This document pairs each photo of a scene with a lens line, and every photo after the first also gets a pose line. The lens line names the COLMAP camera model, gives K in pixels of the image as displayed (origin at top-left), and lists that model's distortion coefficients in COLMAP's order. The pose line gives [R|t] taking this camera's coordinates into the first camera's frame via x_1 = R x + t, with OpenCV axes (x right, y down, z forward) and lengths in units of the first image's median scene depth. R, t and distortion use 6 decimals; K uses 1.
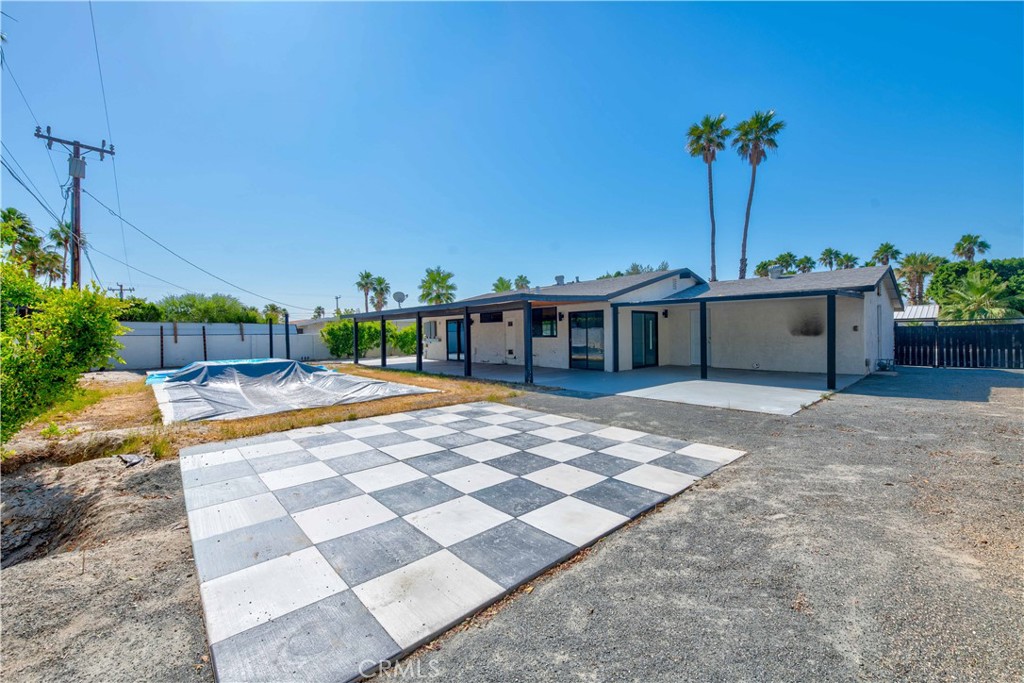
lens RADIAL K [[413.3, 0, 513.6], [0, 413.3, 335.9], [0, 0, 1]] dist [-0.007889, -0.001959]
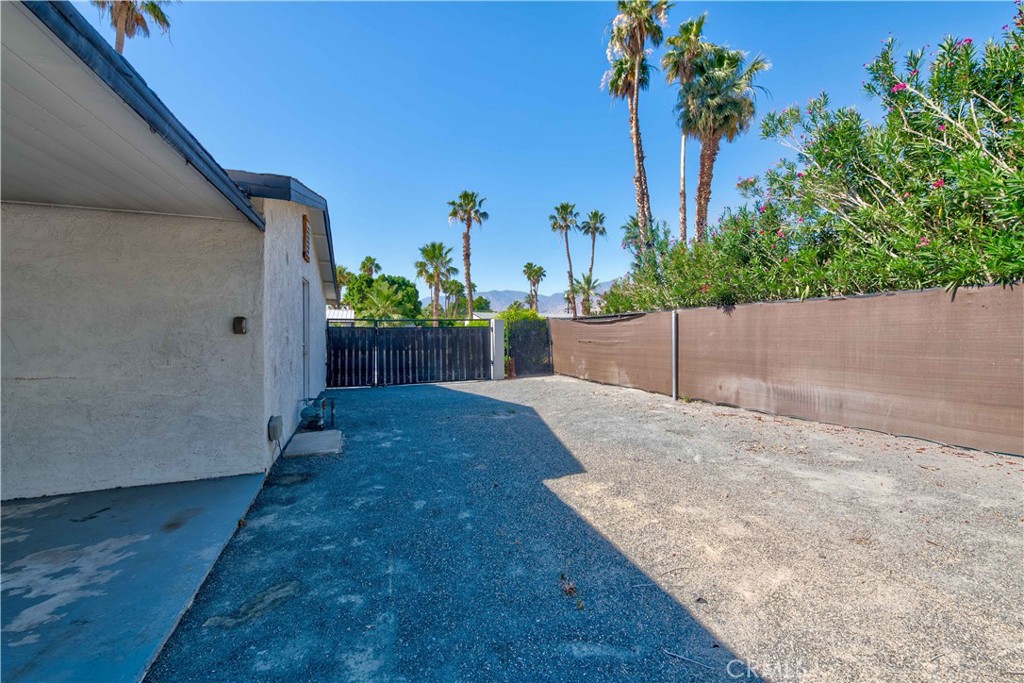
lens RADIAL K [[413.3, 0, 513.8], [0, 413.3, 337.9], [0, 0, 1]] dist [-0.007889, -0.001959]
pose [[0.371193, 0.001028, 0.928555, 0.233897], [-0.003374, 0.999994, 0.000242, -0.003627], [-0.928550, -0.003223, 0.371194, 0.260388]]
